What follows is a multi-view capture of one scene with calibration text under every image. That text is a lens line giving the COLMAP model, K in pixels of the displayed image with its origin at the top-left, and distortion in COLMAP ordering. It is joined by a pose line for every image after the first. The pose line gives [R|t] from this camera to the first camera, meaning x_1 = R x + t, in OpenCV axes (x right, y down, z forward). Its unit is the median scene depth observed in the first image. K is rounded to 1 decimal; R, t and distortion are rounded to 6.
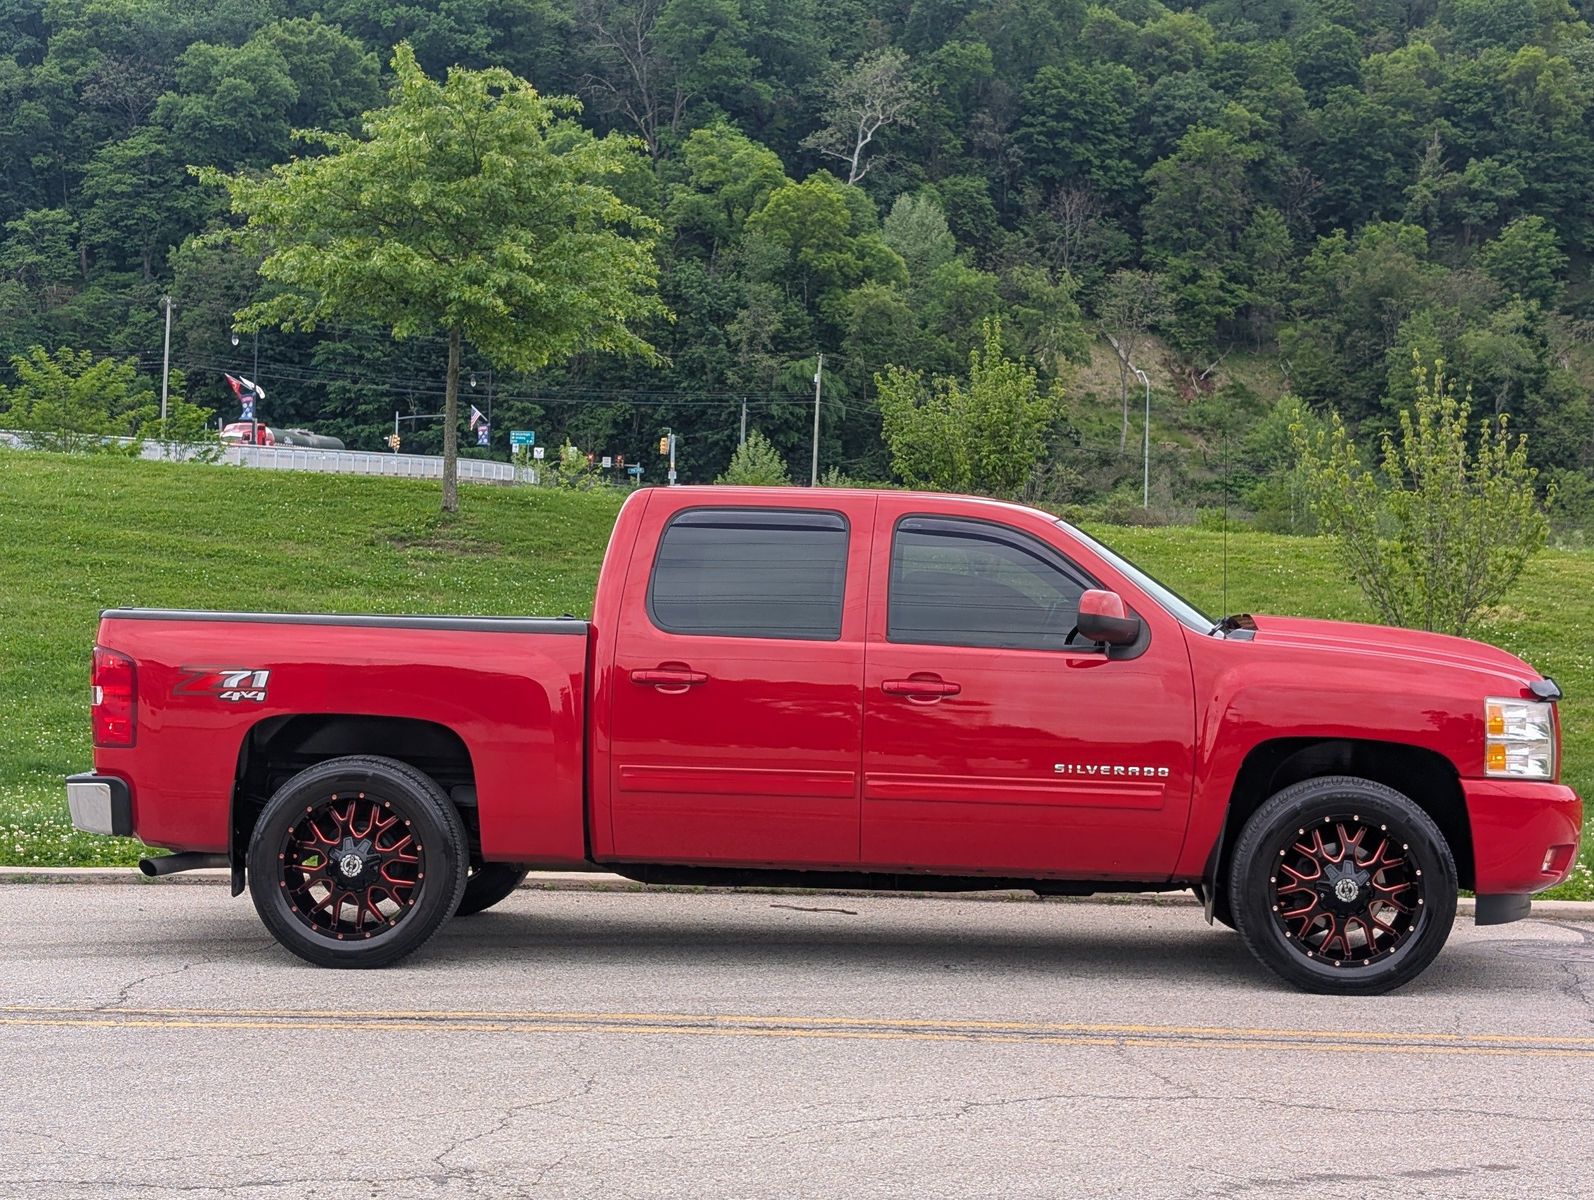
lens RADIAL K [[2539.4, 0, 777.5], [0, 2539.4, 543.8], [0, 0, 1]] dist [0.094161, 0.000000]
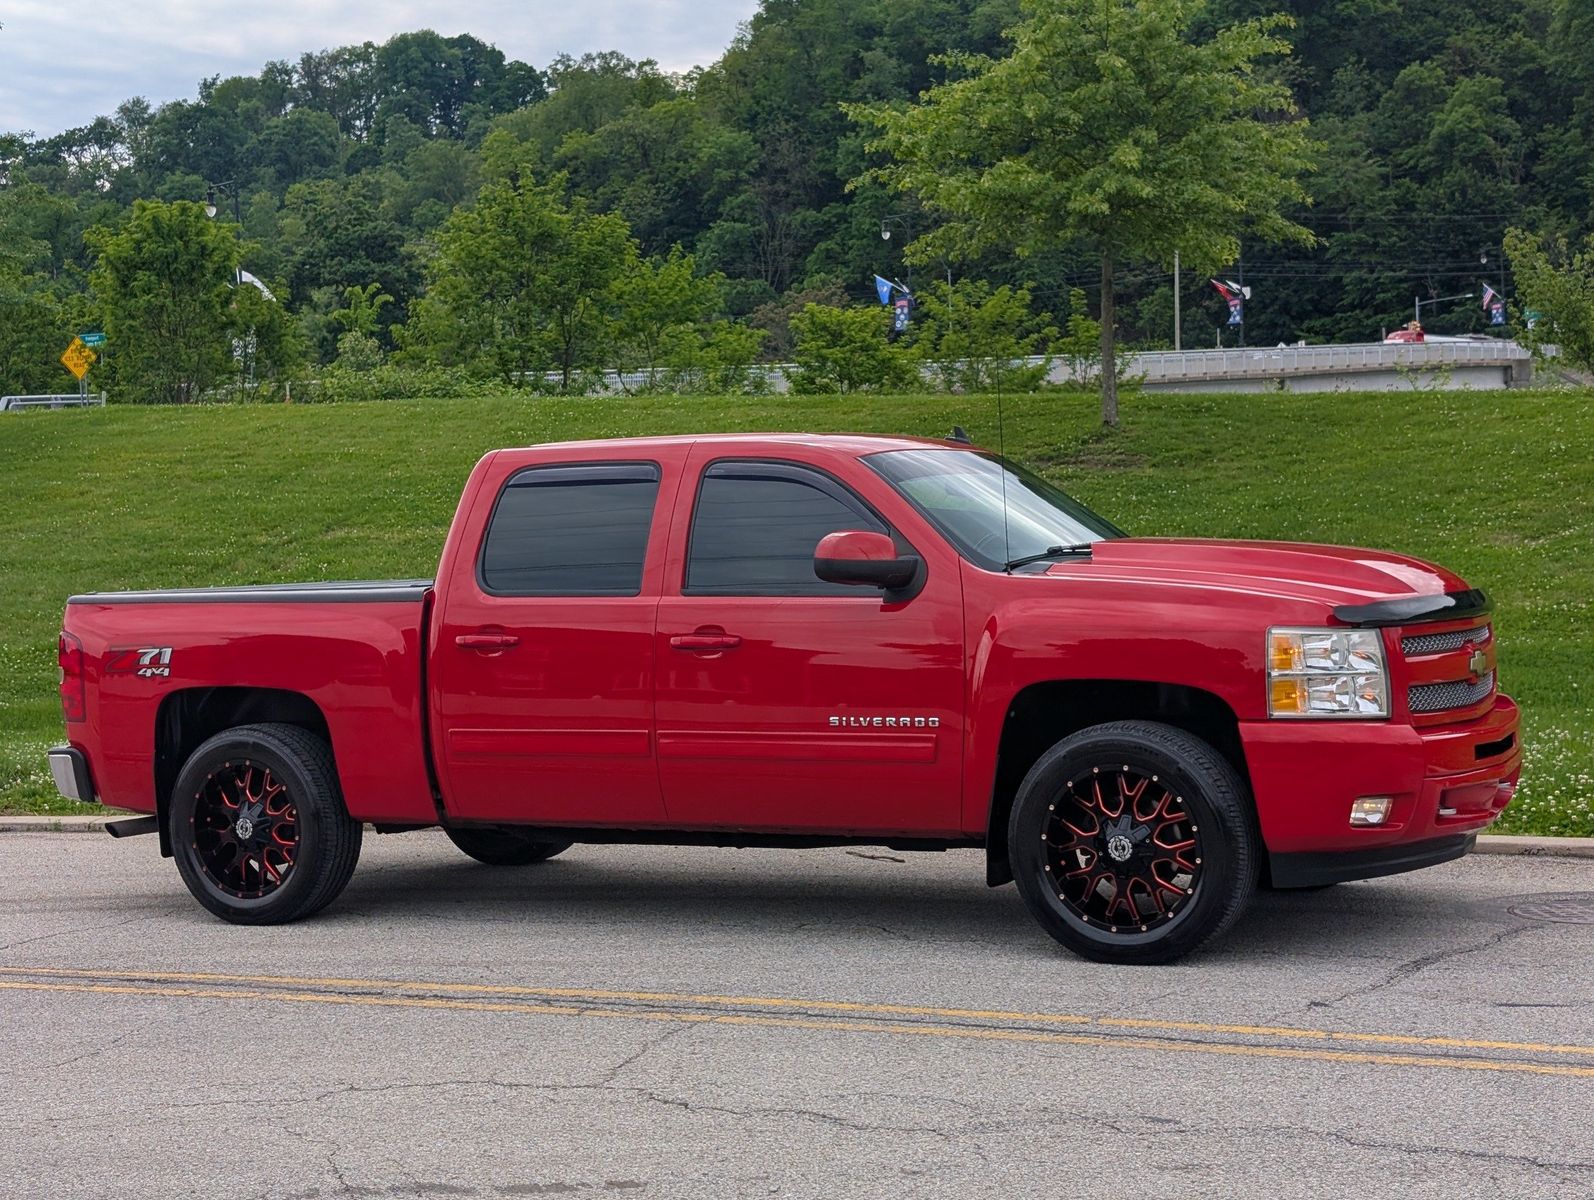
lens RADIAL K [[2539.4, 0, 765.0], [0, 2539.4, 575.3], [0, 0, 1]] dist [0.094161, 0.000000]
pose [[0.901649, -0.049957, -0.429574, 0.475591], [0.072628, 0.996690, 0.036531, -0.001488], [0.426327, -0.064137, 0.902293, 0.140250]]
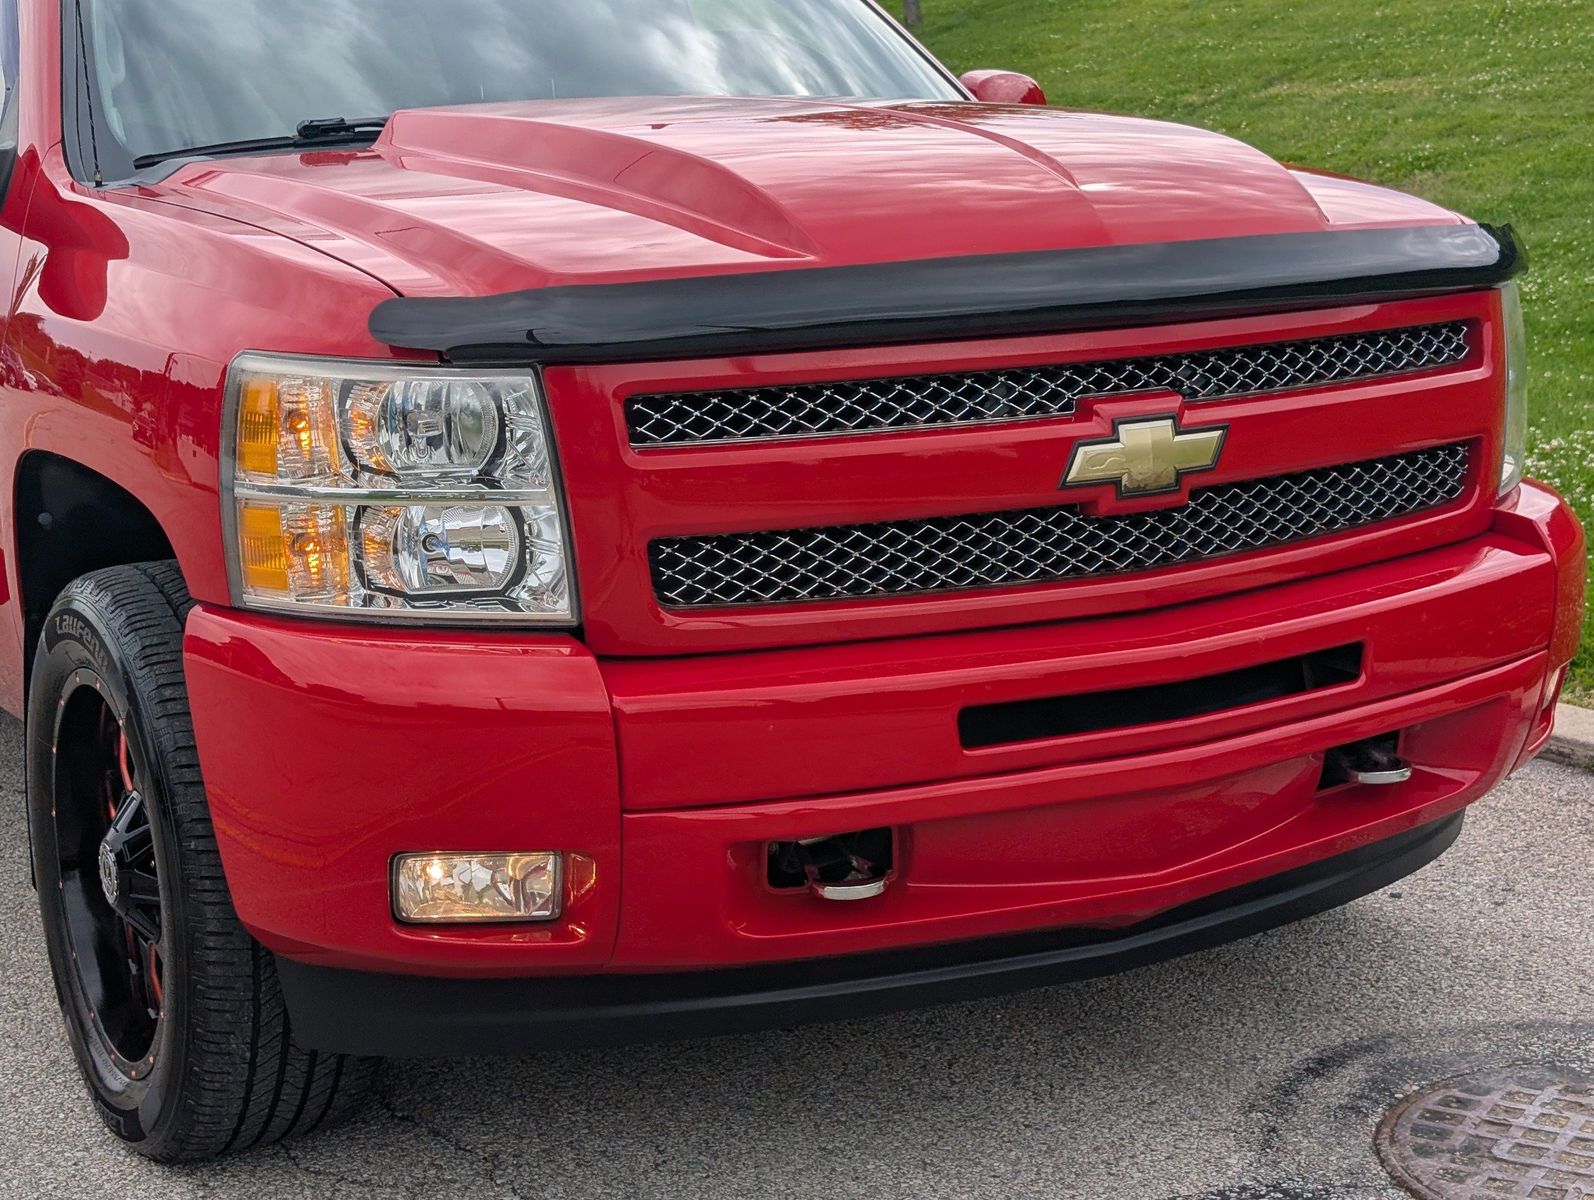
lens RADIAL K [[2539.4, 0, 860.8], [0, 2539.4, 562.1], [0, 0, 1]] dist [0.094161, 0.000000]
pose [[0.563910, 0.087632, -0.821174, 0.552297], [0.080729, 0.983742, 0.160418, 0.039913], [0.821881, -0.156754, 0.547668, 0.853071]]
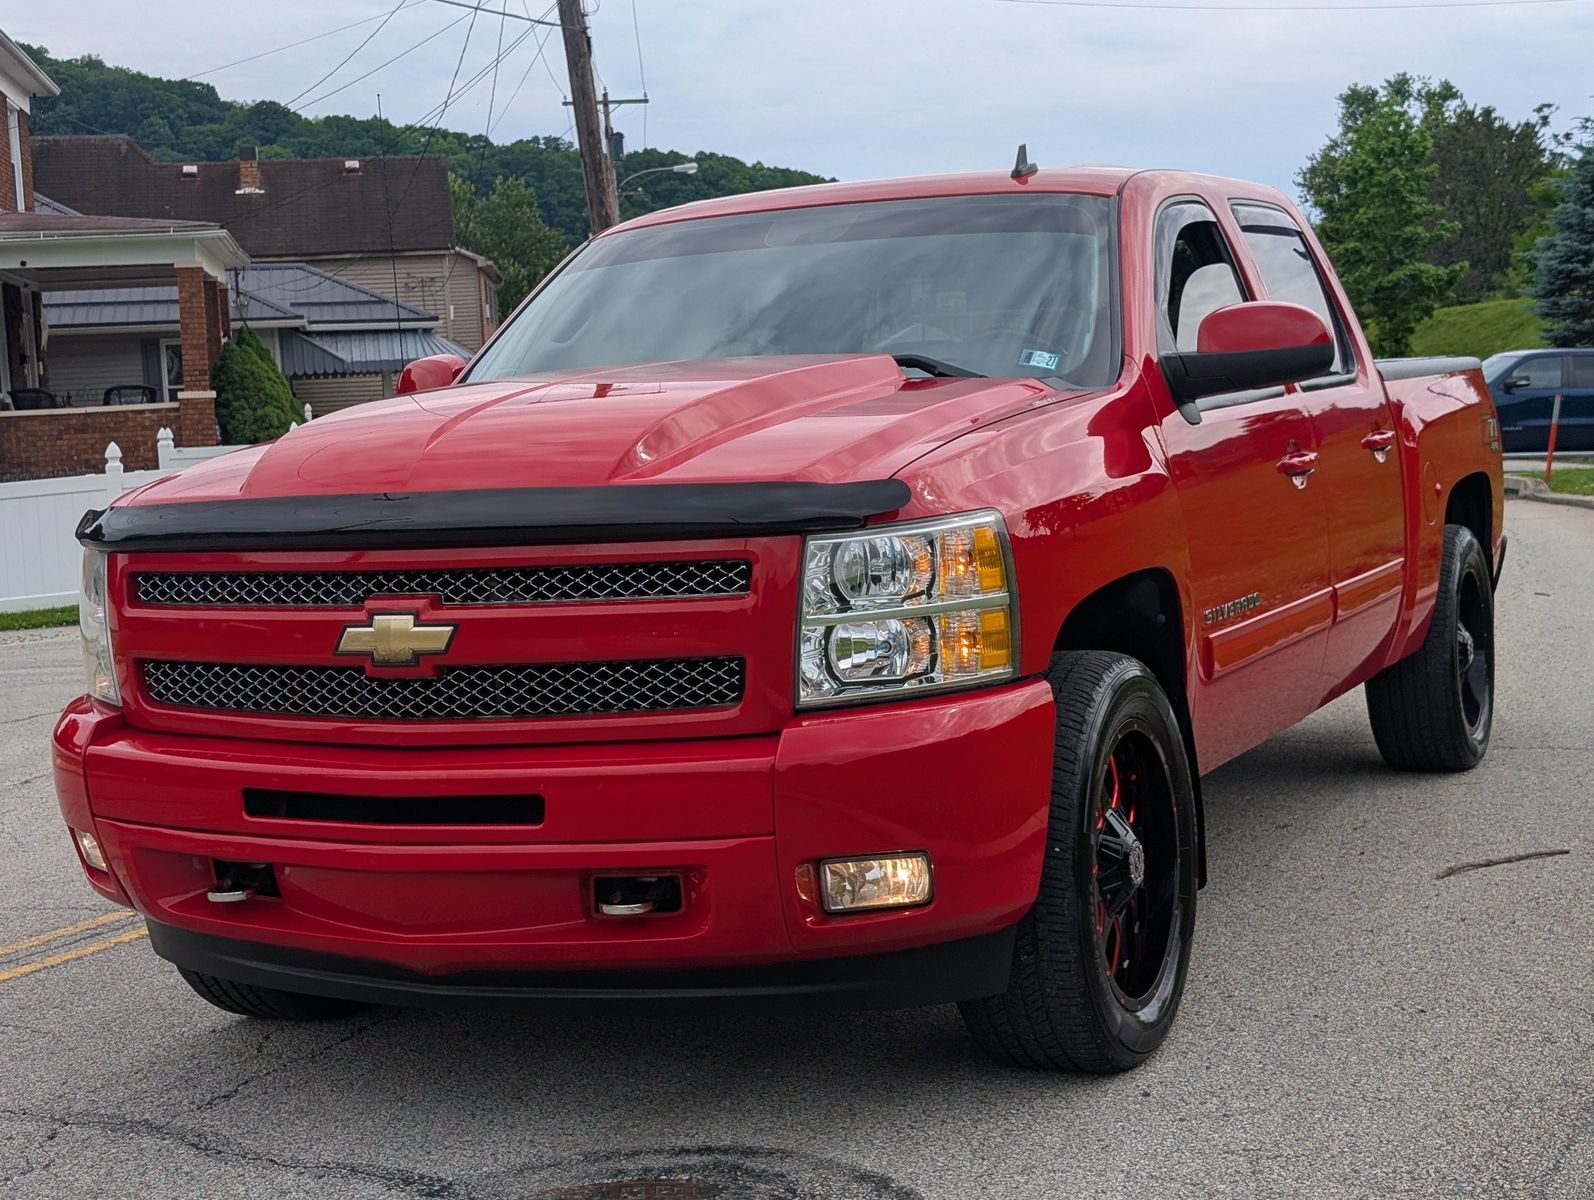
lens RADIAL K [[2539.4, 0, 794.8], [0, 2539.4, 586.9], [0, 0, 1]] dist [0.094161, 0.000000]
pose [[-0.370734, 0.063397, -0.926573, 0.704482], [0.077235, 0.996316, 0.037266, 0.059610], [0.925522, -0.057749, -0.374264, 1.289367]]
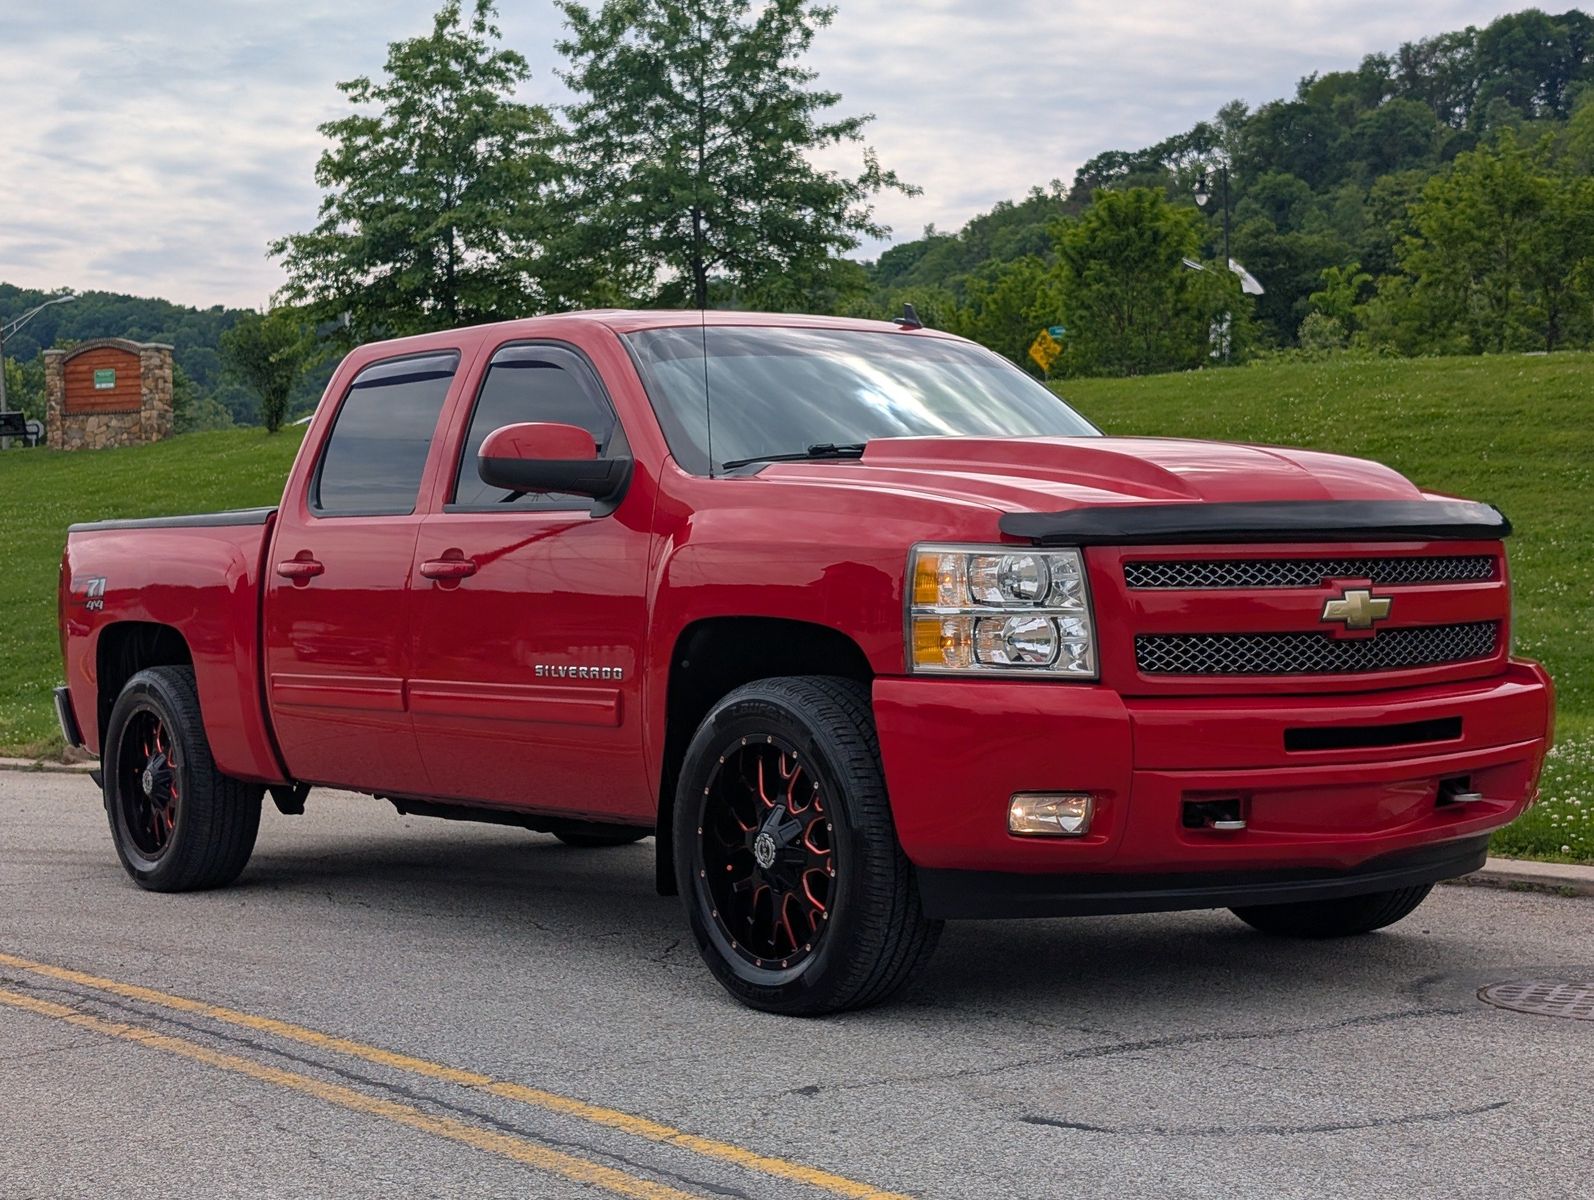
lens RADIAL K [[2539.4, 0, 784.5], [0, 2539.4, 523.0], [0, 0, 1]] dist [0.094161, 0.000000]
pose [[0.638061, -0.055127, -0.768009, 0.691271], [0.067105, 0.997620, -0.015858, 0.060354], [0.767056, -0.041419, 0.640242, 0.567361]]
